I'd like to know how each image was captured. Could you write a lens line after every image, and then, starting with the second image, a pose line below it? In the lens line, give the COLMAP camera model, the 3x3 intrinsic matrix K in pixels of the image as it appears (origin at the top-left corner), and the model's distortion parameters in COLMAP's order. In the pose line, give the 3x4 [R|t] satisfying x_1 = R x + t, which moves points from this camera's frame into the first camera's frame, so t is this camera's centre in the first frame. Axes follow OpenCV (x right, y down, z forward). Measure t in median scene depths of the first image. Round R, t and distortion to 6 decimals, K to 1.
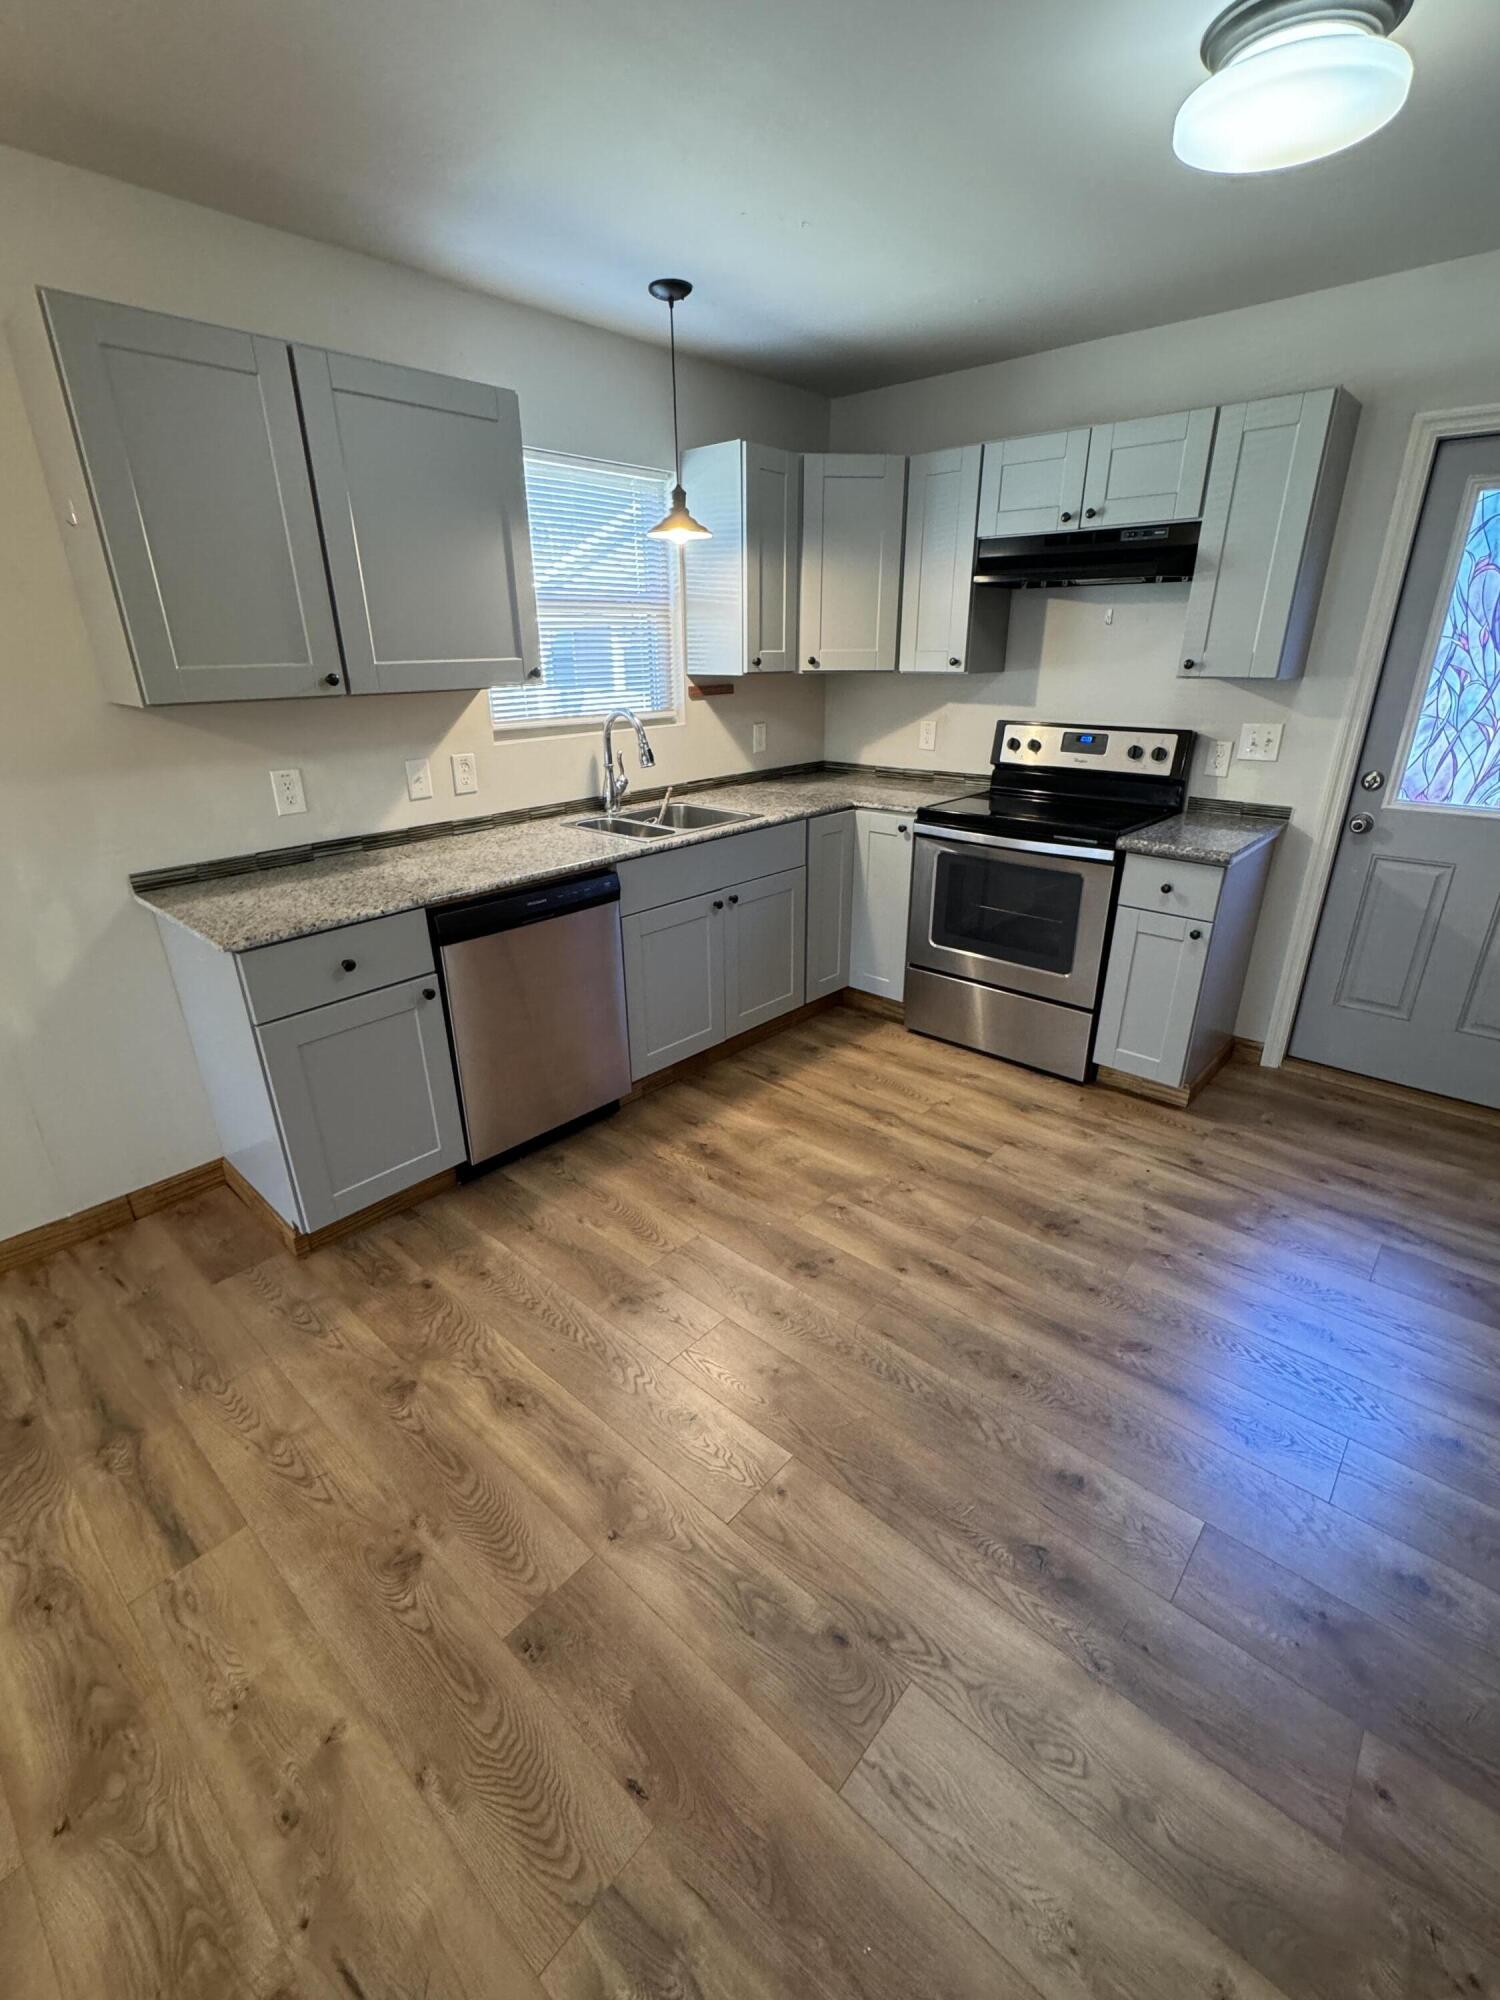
lens RADIAL K [[872.5, 0, 745.4], [0, 872.5, 999.0], [0, 0, 1]] dist [0.000914, -0.000645]
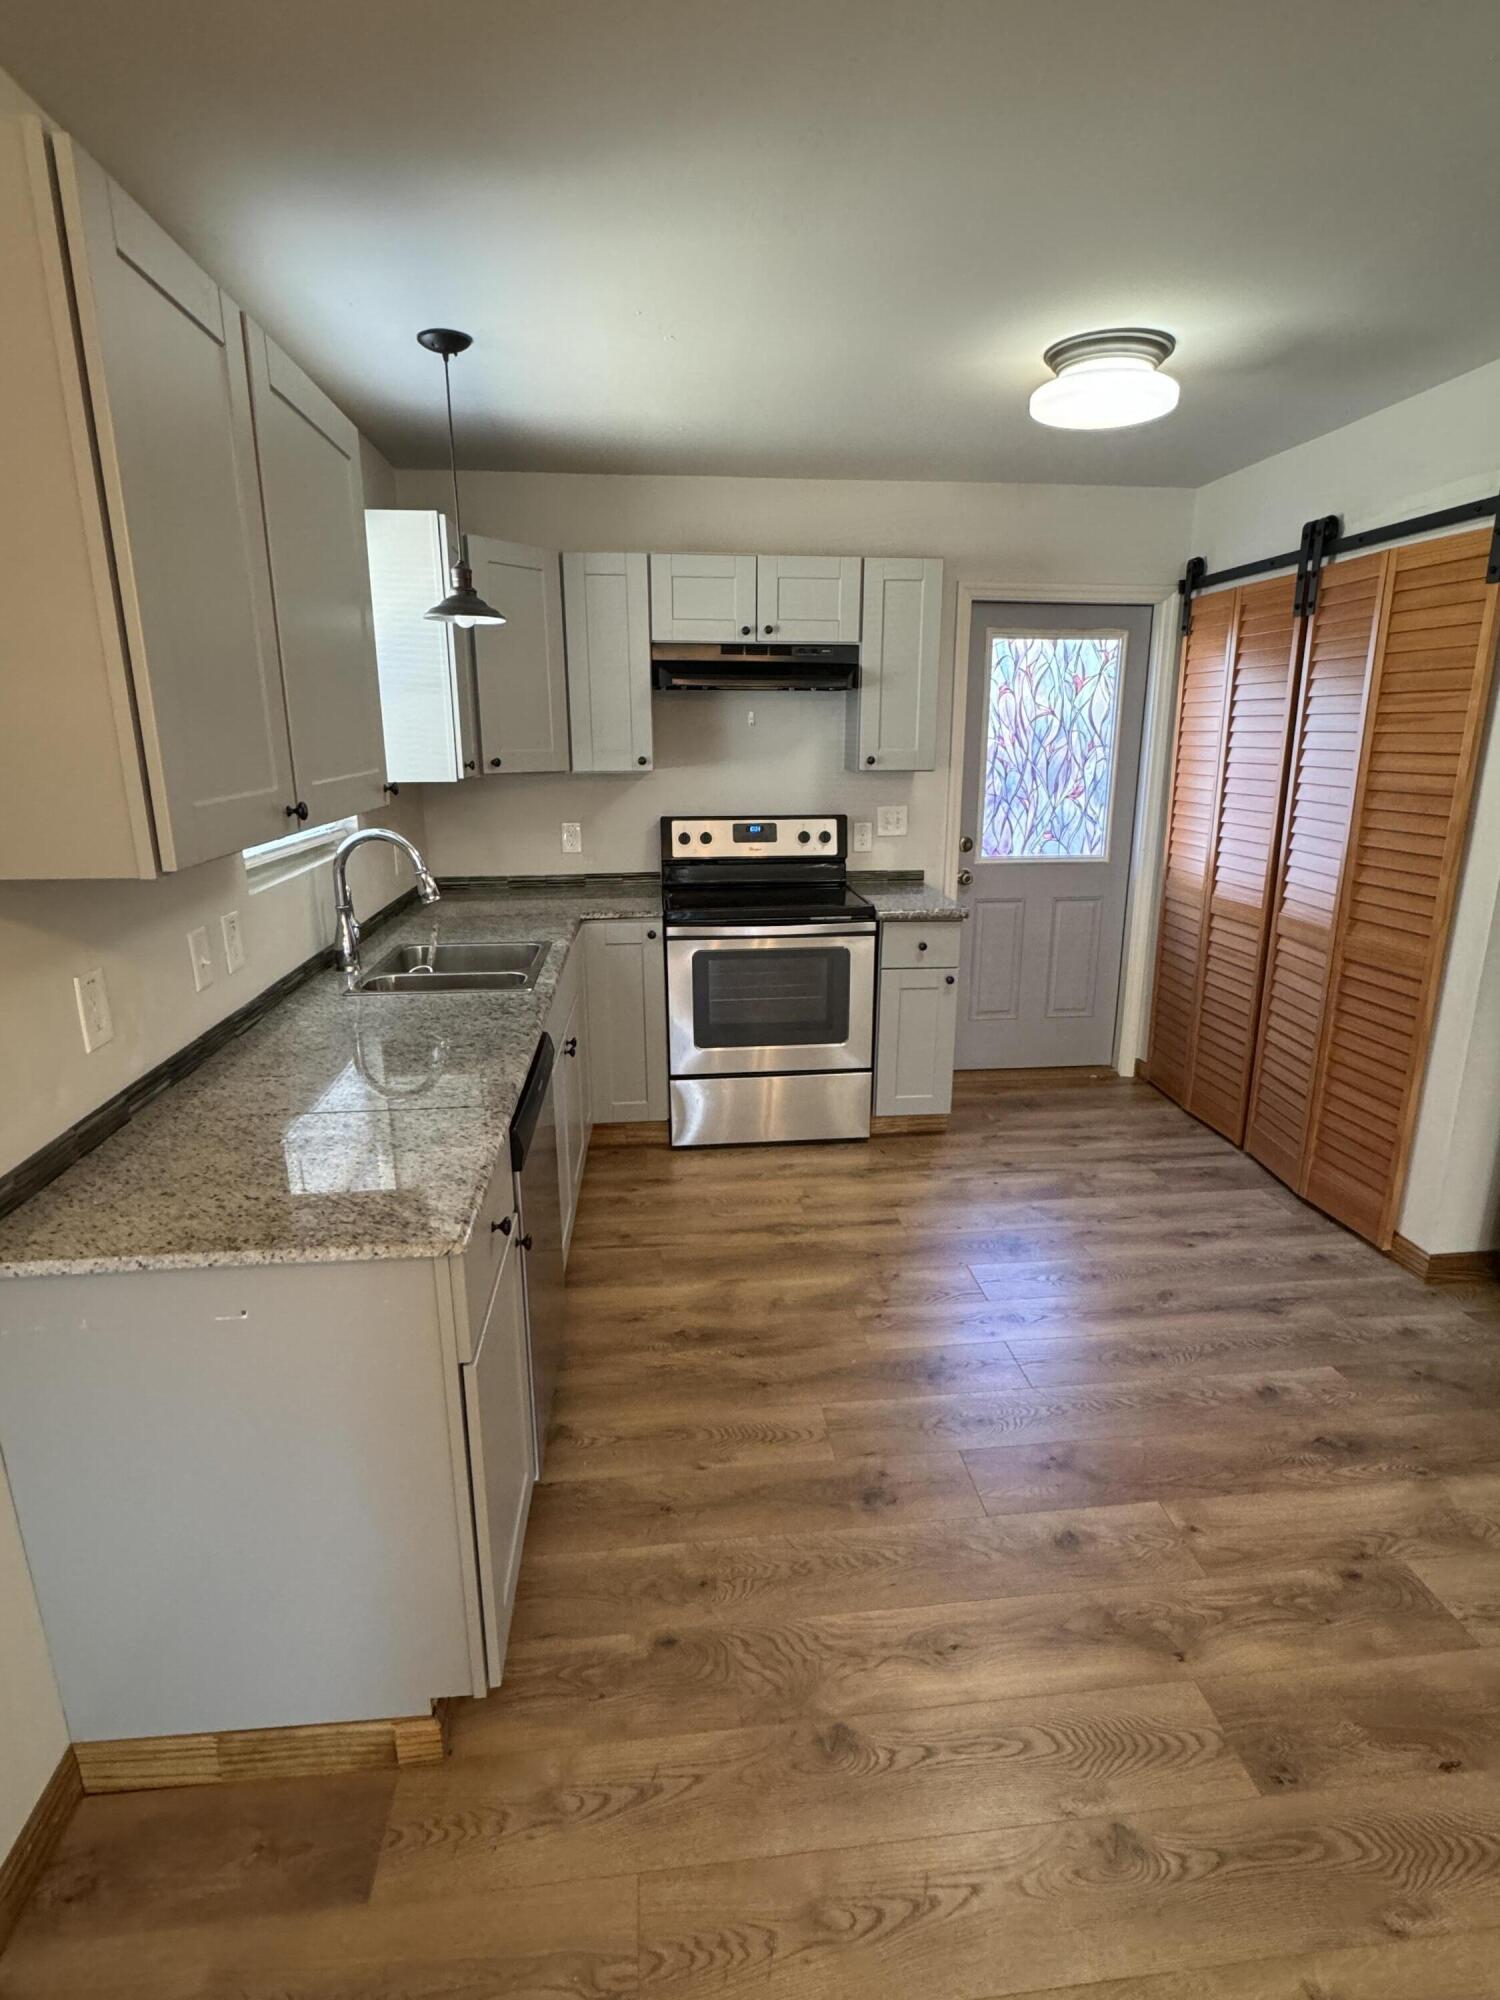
lens RADIAL K [[1003.8, 0, 763.8], [0, 1003.8, 998.7], [0, 0, 1]] dist [-0.001746, 0.001459]
pose [[0.671505, -0.188083, 0.716733, -0.628514], [0.276596, 0.960961, -0.006969, -0.108912], [-0.687442, 0.202925, 0.697313, 0.229660]]
